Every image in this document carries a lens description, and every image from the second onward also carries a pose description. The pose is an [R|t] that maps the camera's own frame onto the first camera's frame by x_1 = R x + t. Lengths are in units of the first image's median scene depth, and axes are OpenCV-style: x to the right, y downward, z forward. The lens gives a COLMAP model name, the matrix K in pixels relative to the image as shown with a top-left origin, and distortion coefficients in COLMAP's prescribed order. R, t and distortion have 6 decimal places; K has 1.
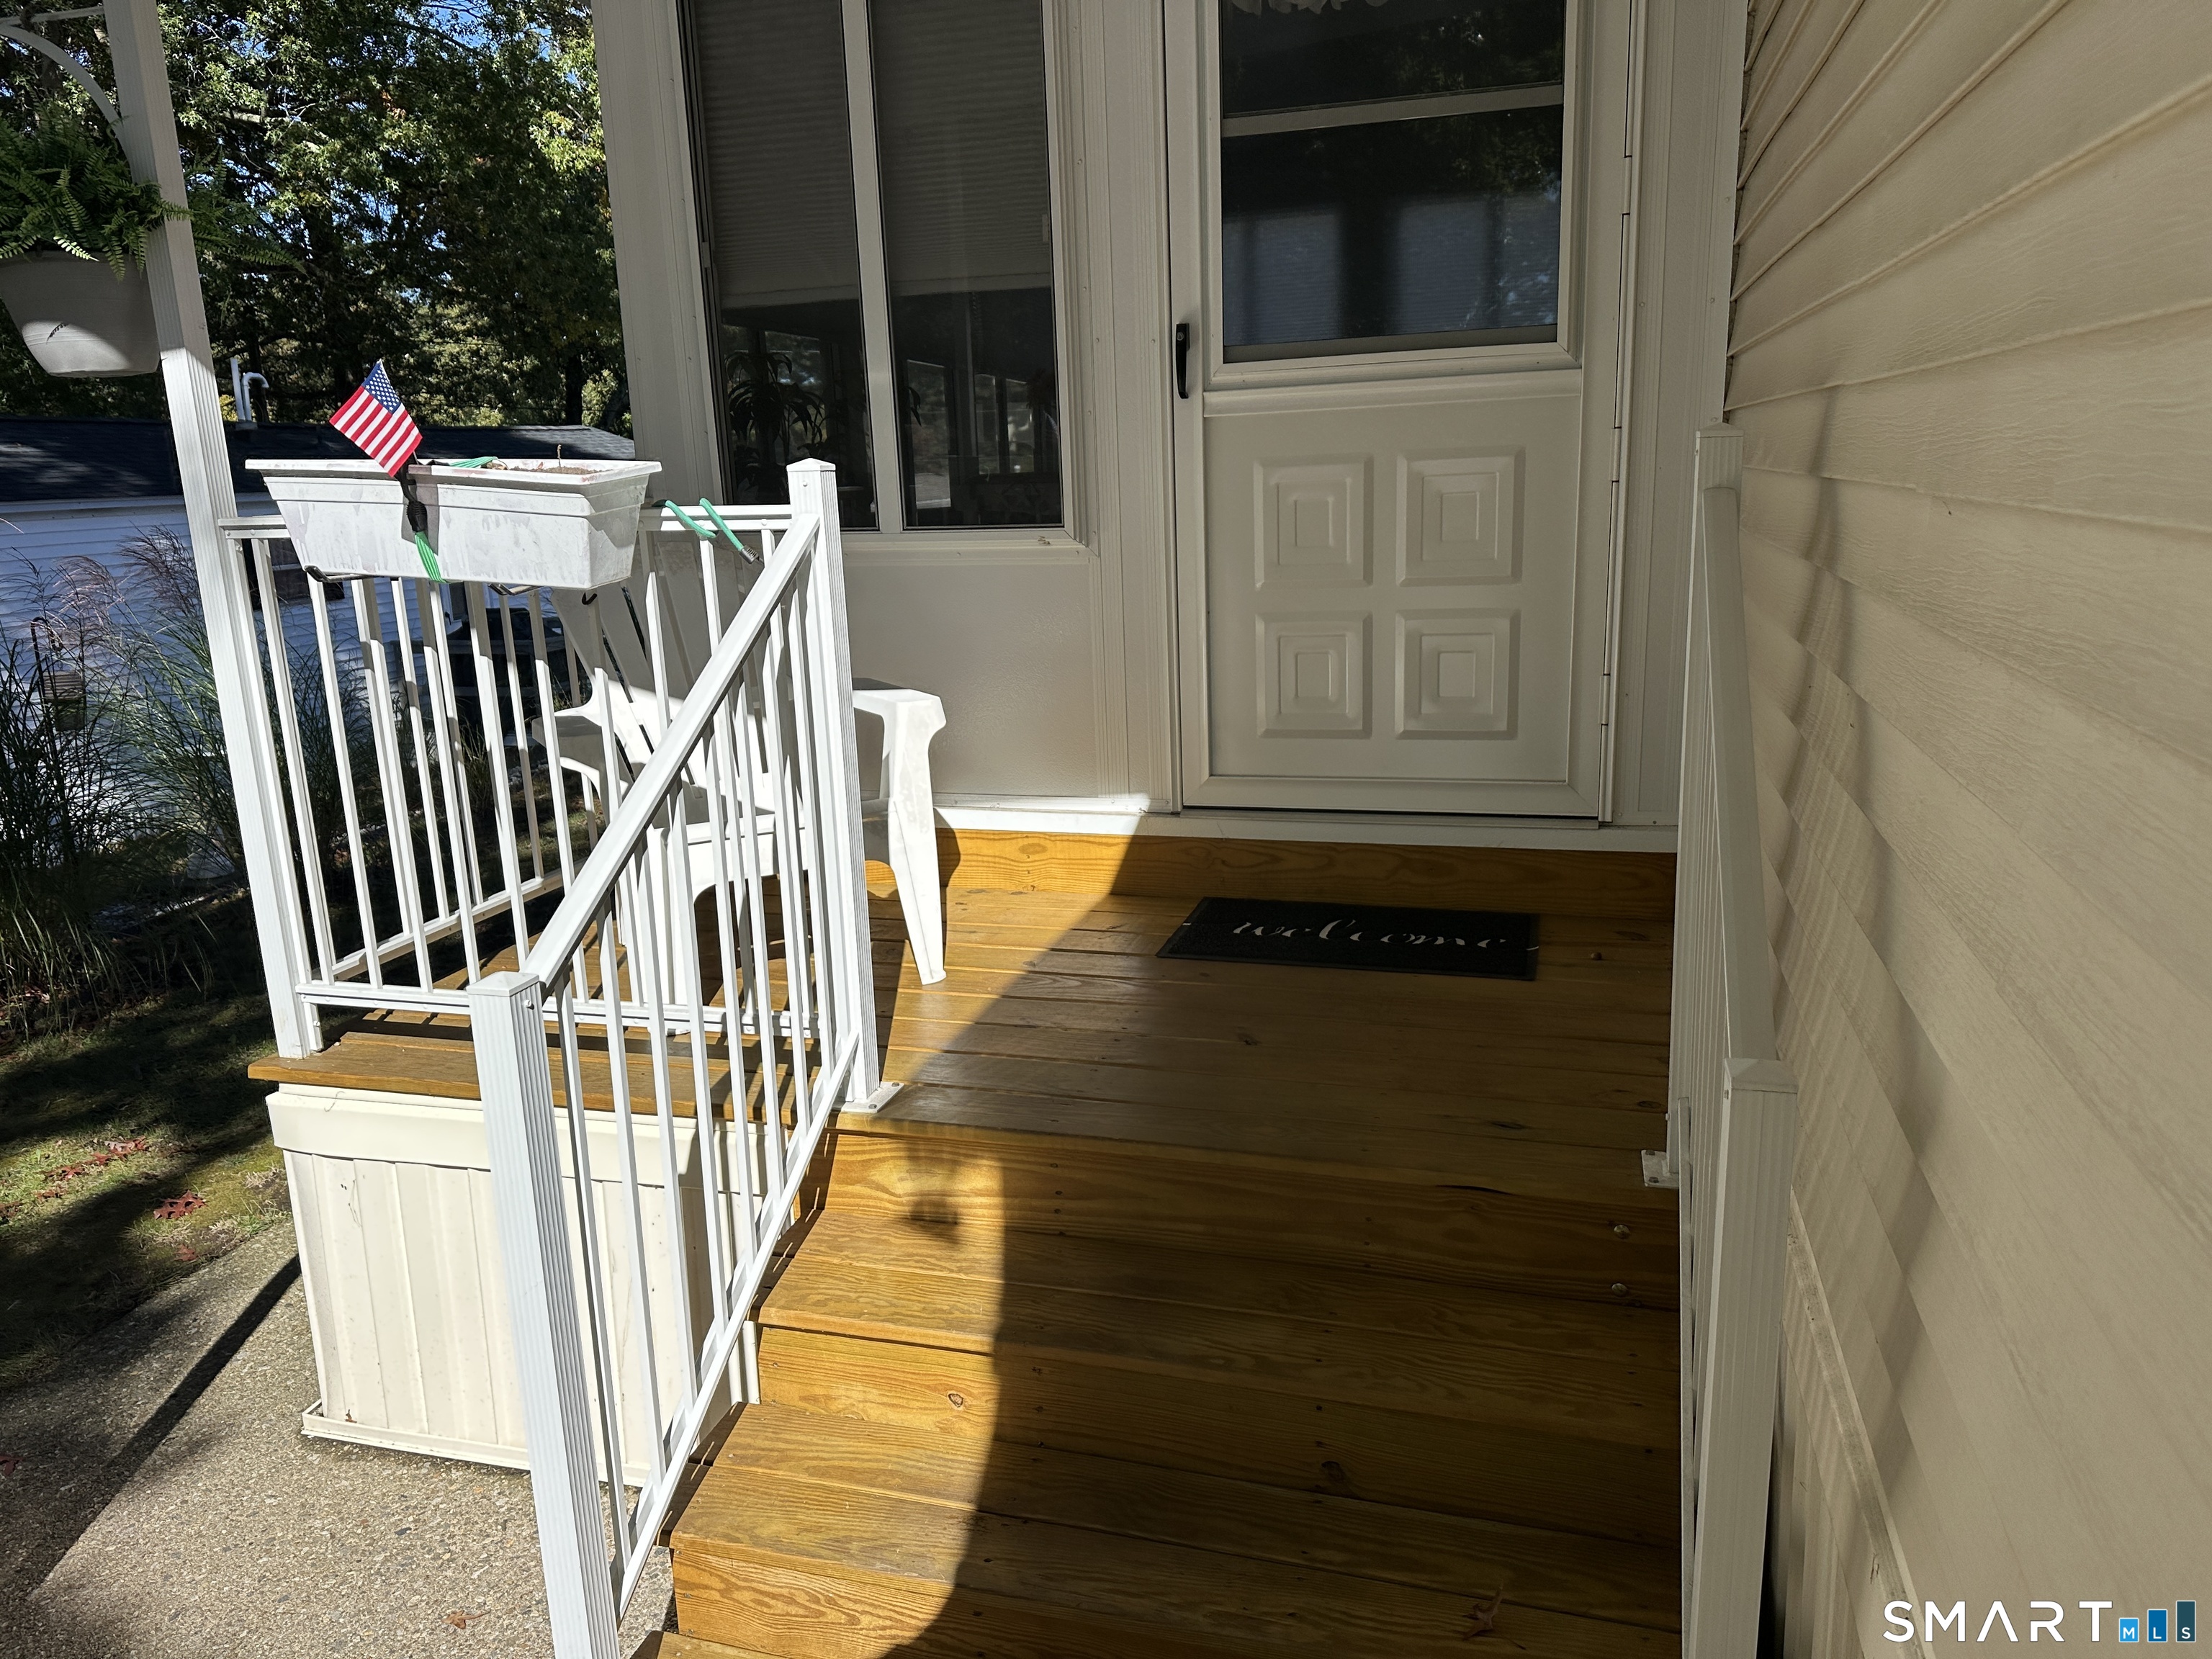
lens RADIAL K [[1541.1, 0, 1096.7], [0, 1541.1, 813.6], [0, 0, 1]] dist [0.103576, -0.138990]
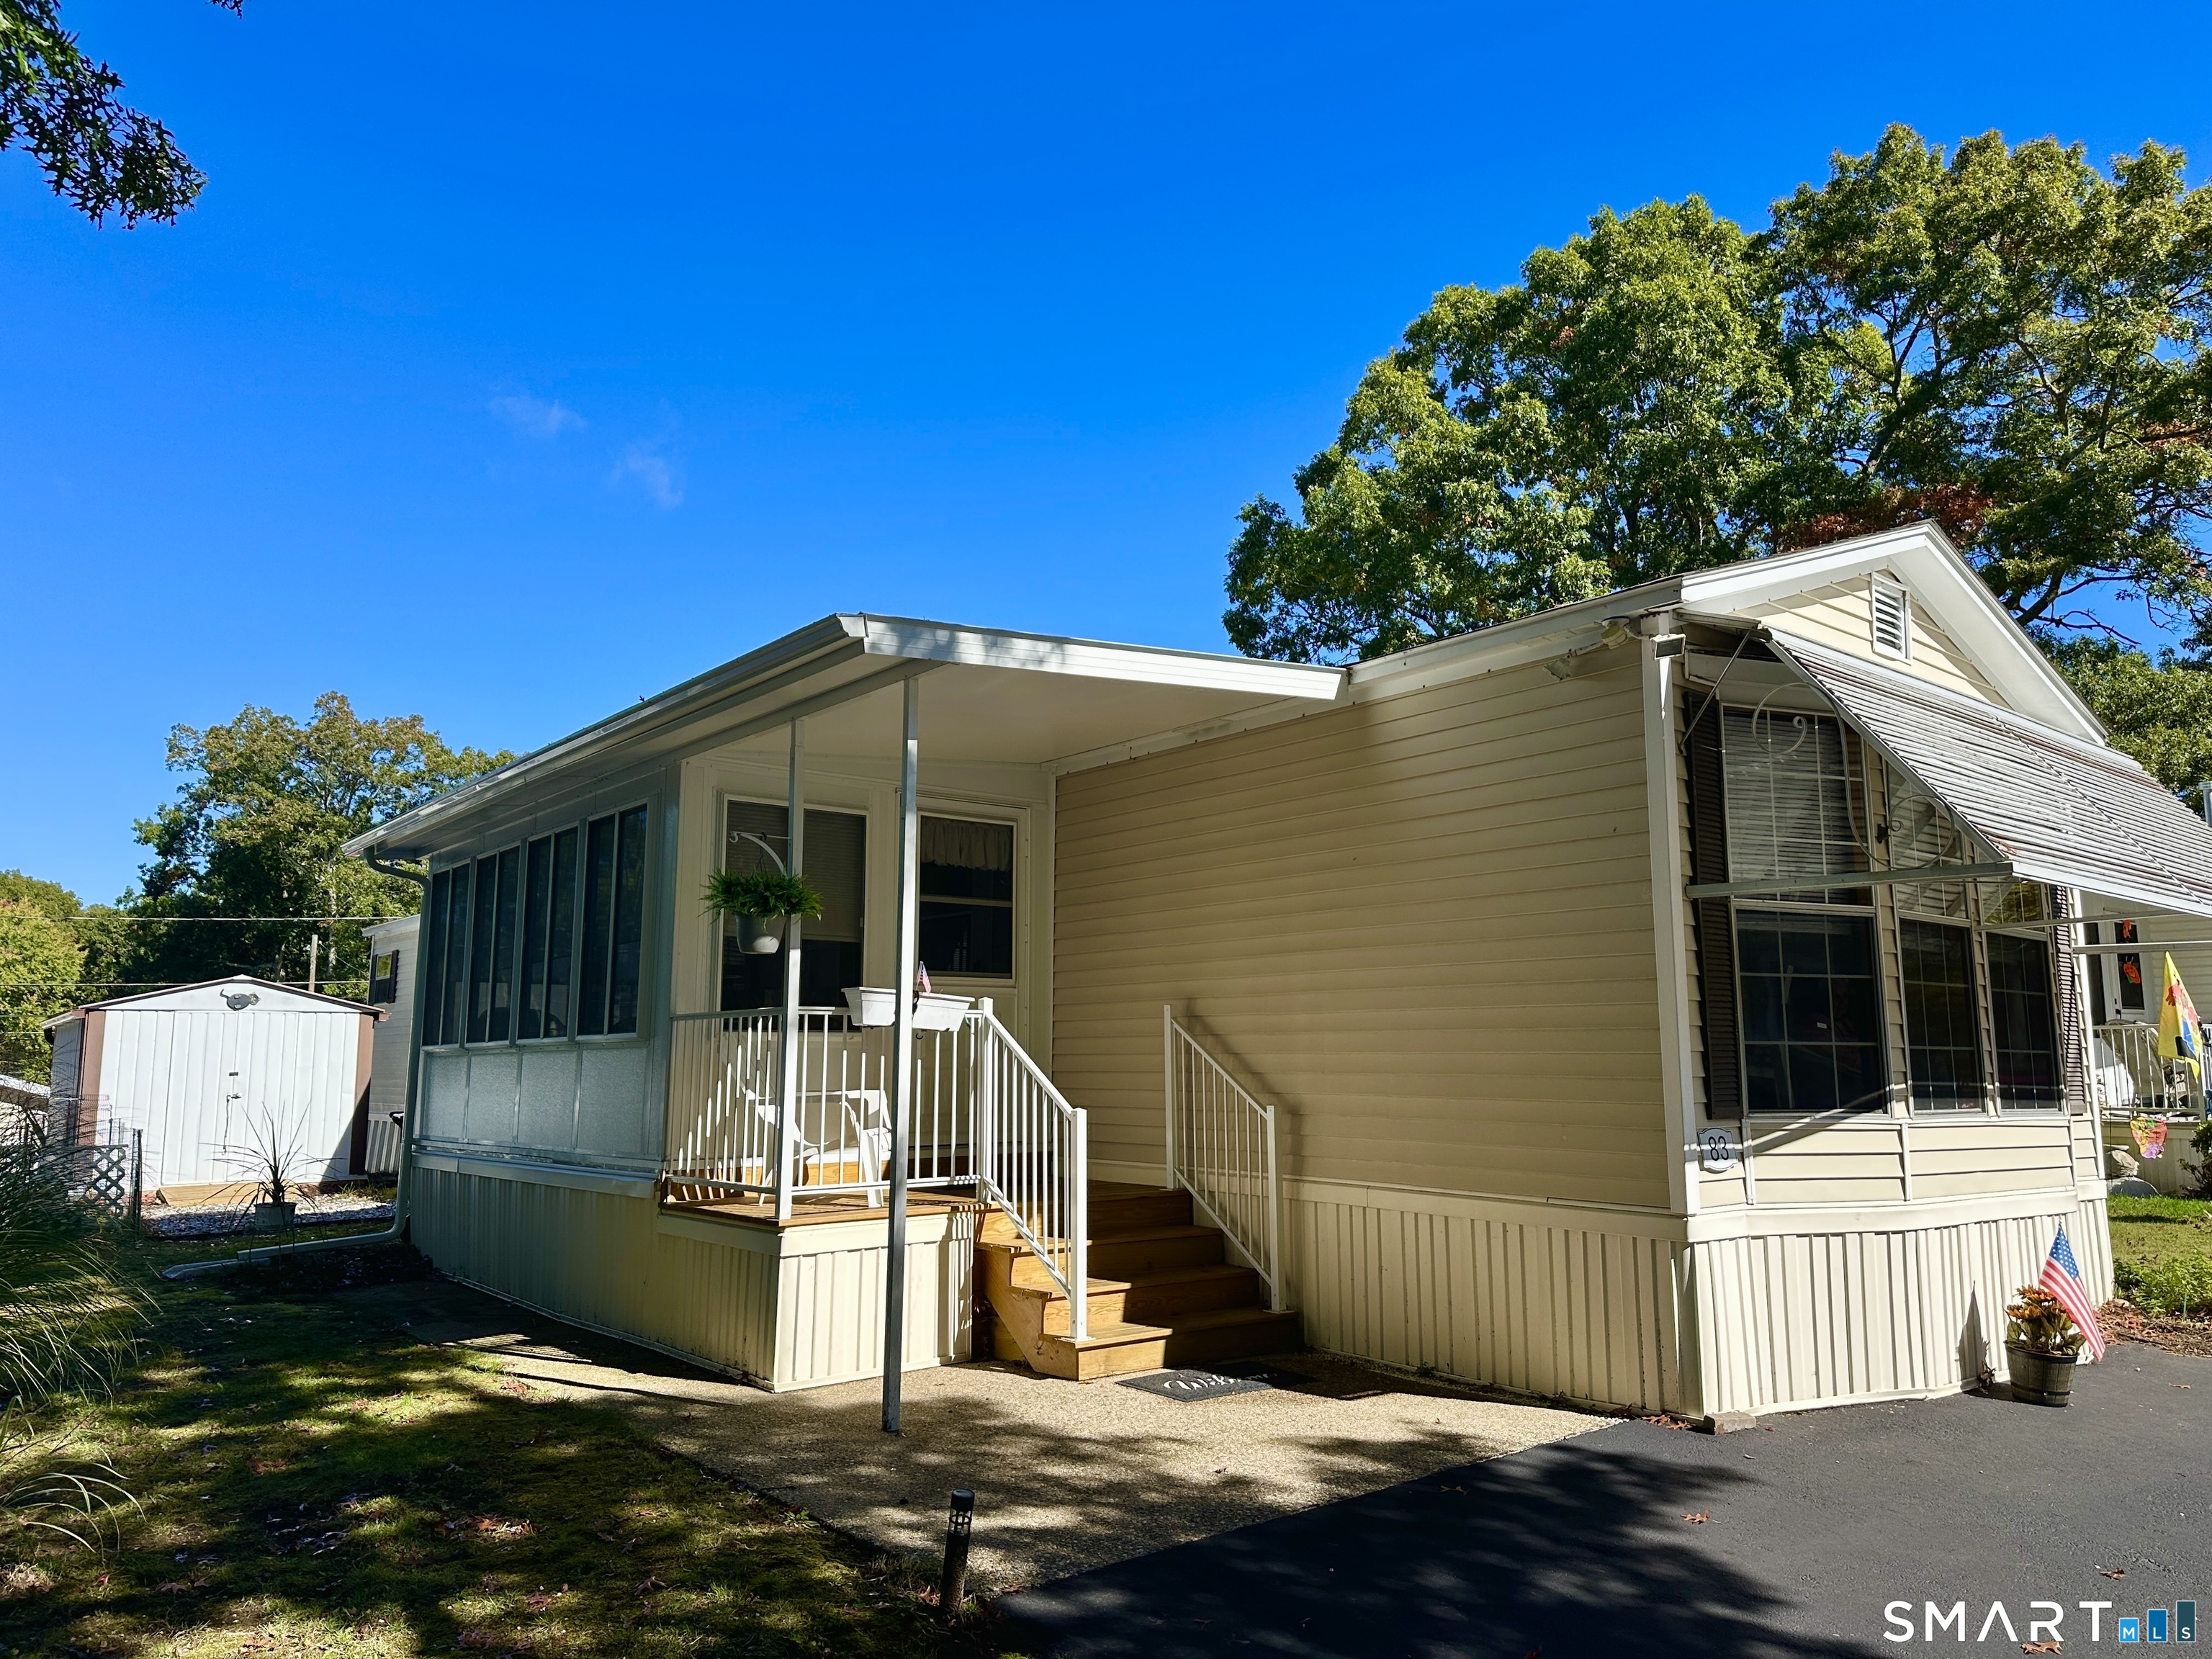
lens RADIAL K [[1547.5, 0, 1106.0], [0, 1547.5, 829.5], [0, 0, 1]] dist [0.056114, -0.077582]
pose [[0.565432, 0.158435, 0.809435, -2.276420], [0.159535, 0.941836, -0.295793, 0.378324], [-0.809219, 0.296384, 0.507268, -0.844204]]
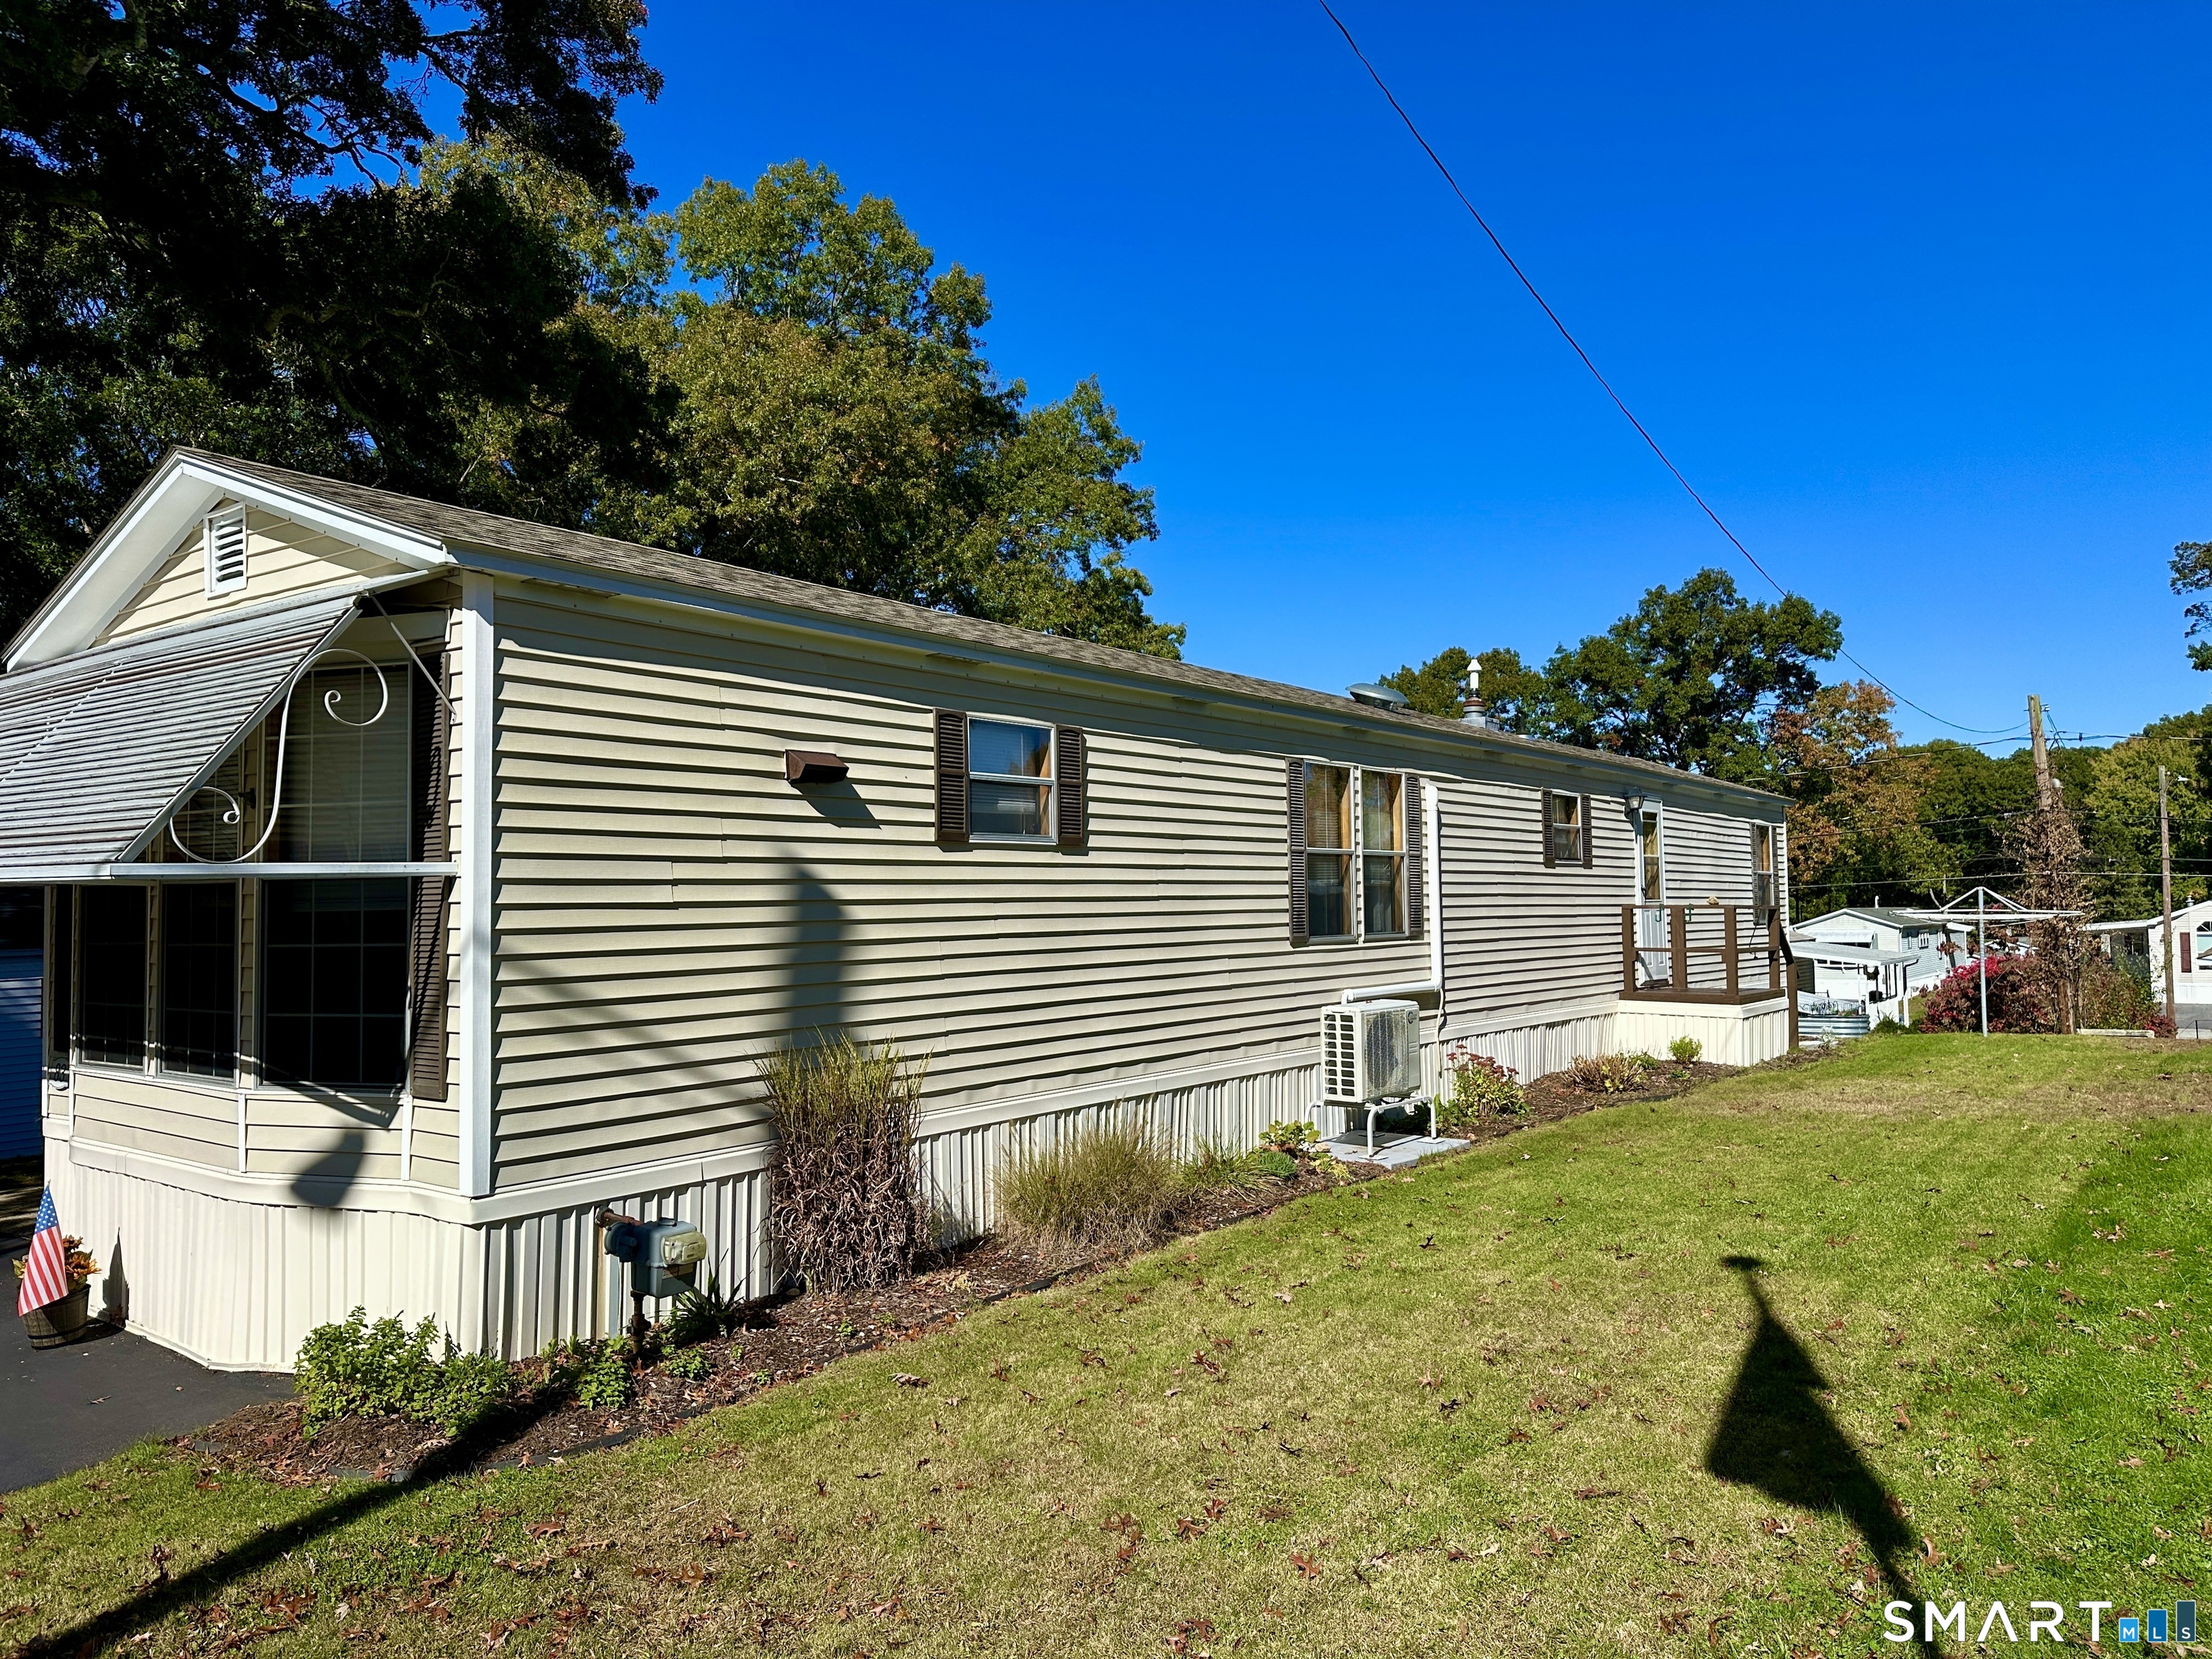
lens RADIAL K [[1547.5, 0, 1106.0], [0, 1547.5, 829.5], [0, 0, 1]] dist [0.056114, -0.077582]
pose [[0.938756, -0.000076, -0.344582, 2.964731], [-0.089713, 0.965460, -0.244621, 0.390462], [0.332698, 0.260553, 0.906325, -2.436298]]
